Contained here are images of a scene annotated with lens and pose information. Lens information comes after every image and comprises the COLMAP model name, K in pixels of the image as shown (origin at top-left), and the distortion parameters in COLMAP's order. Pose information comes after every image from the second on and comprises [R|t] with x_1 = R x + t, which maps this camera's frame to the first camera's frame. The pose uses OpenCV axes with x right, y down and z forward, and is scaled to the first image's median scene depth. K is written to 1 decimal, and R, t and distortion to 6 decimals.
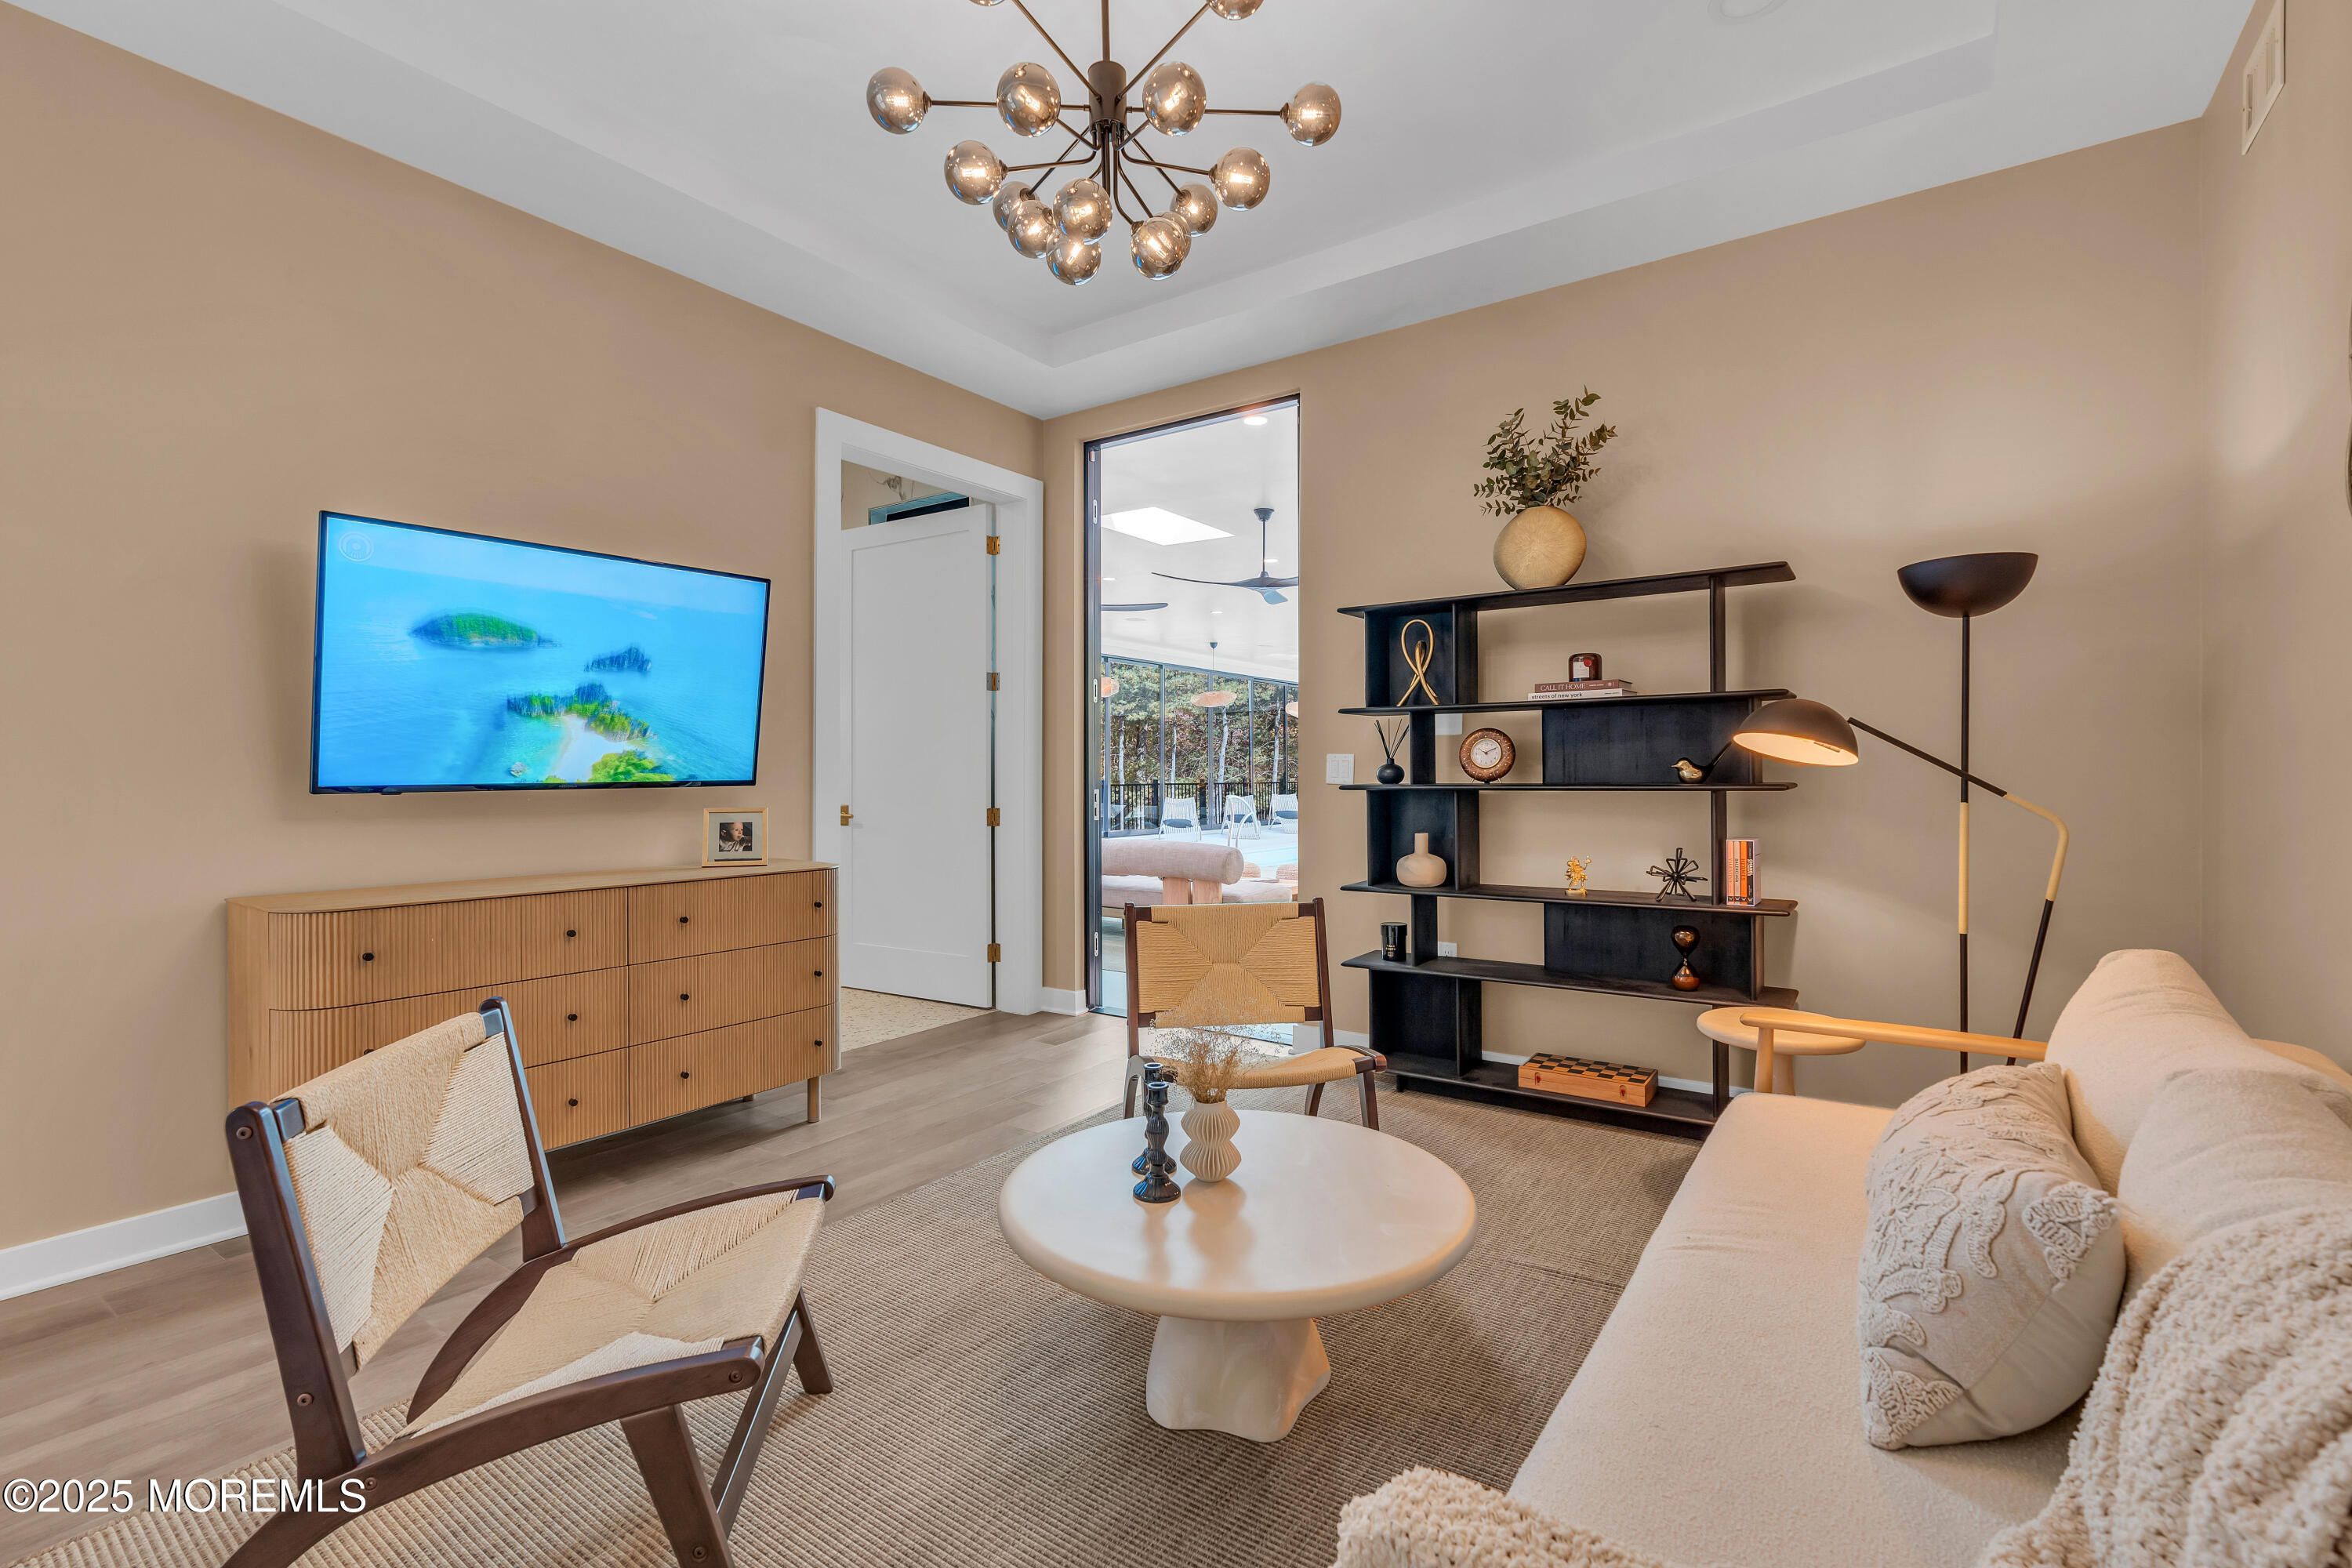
lens RADIAL K [[1046.5, 0, 1178.5], [0, 1046.5, 785.8], [0, 0, 1]] dist [-0.005599, 0.000456]
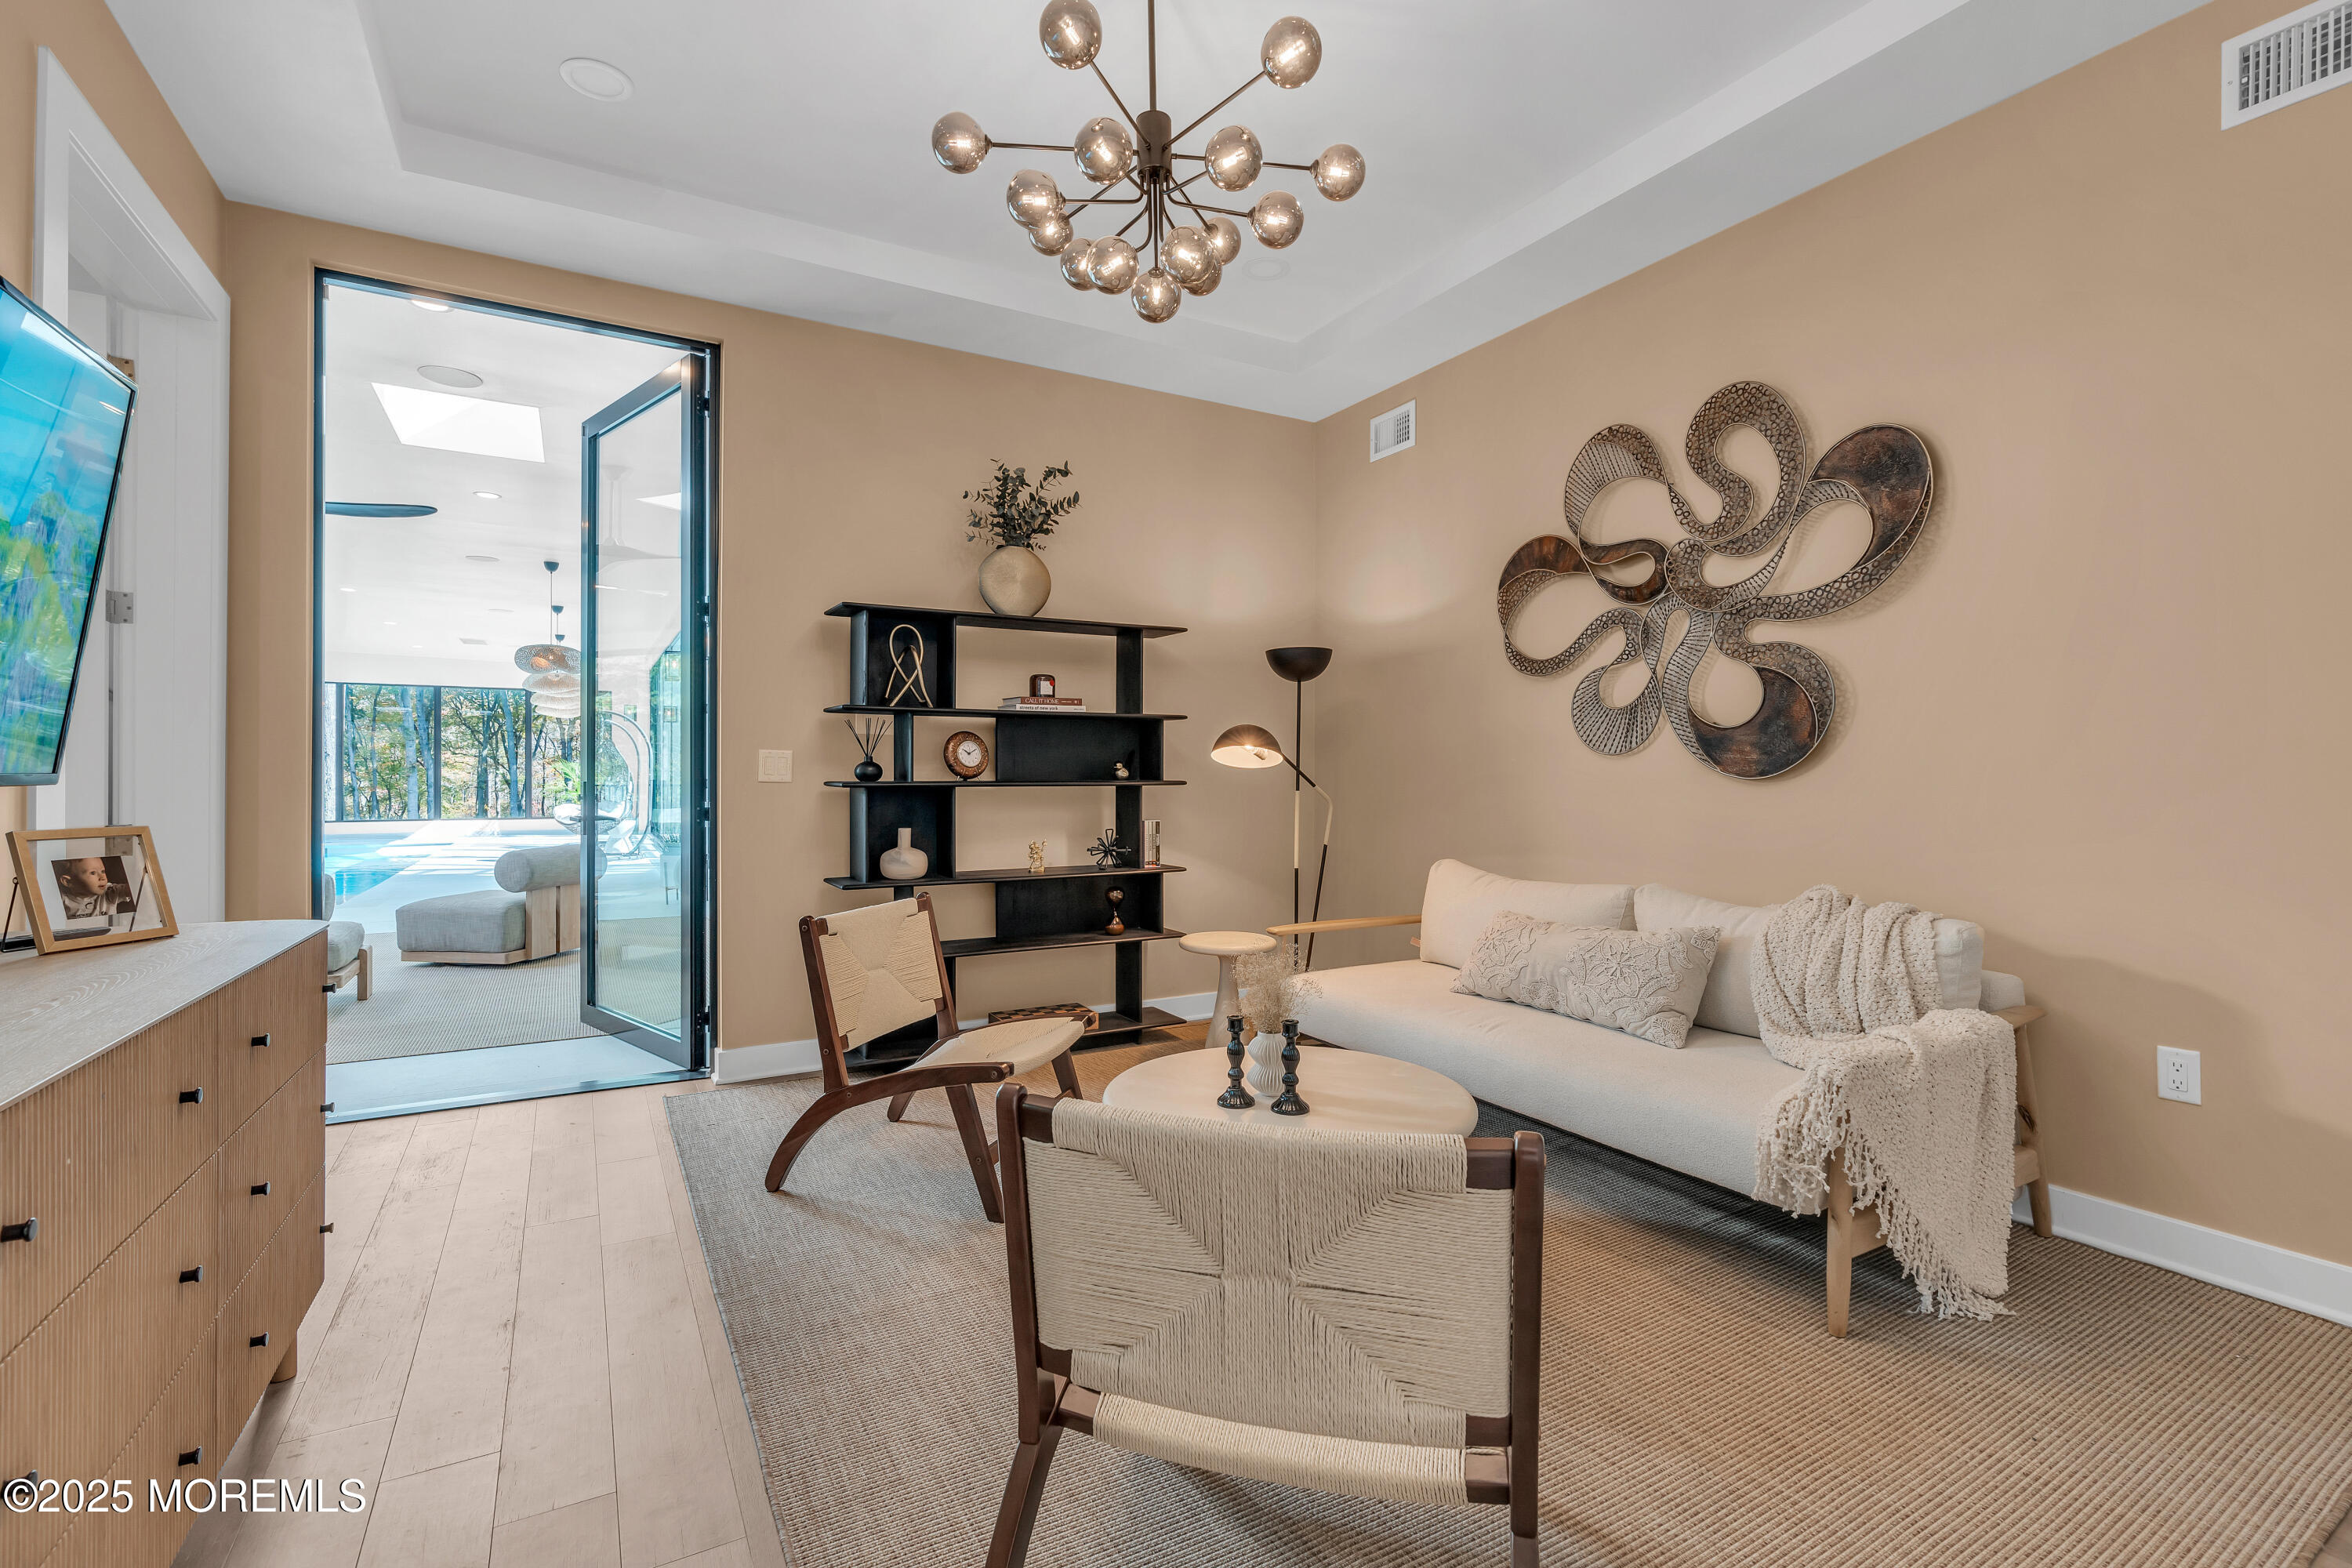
lens RADIAL K [[1046.5, 0, 1171.9], [0, 1046.5, 776.9], [0, 0, 1]] dist [-0.005599, 0.000456]
pose [[0.436170, 0.004162, 0.899854, -0.626341], [0.007748, 0.999935, -0.008381, 0.004841], [-0.899831, 0.010628, 0.436110, 0.318020]]
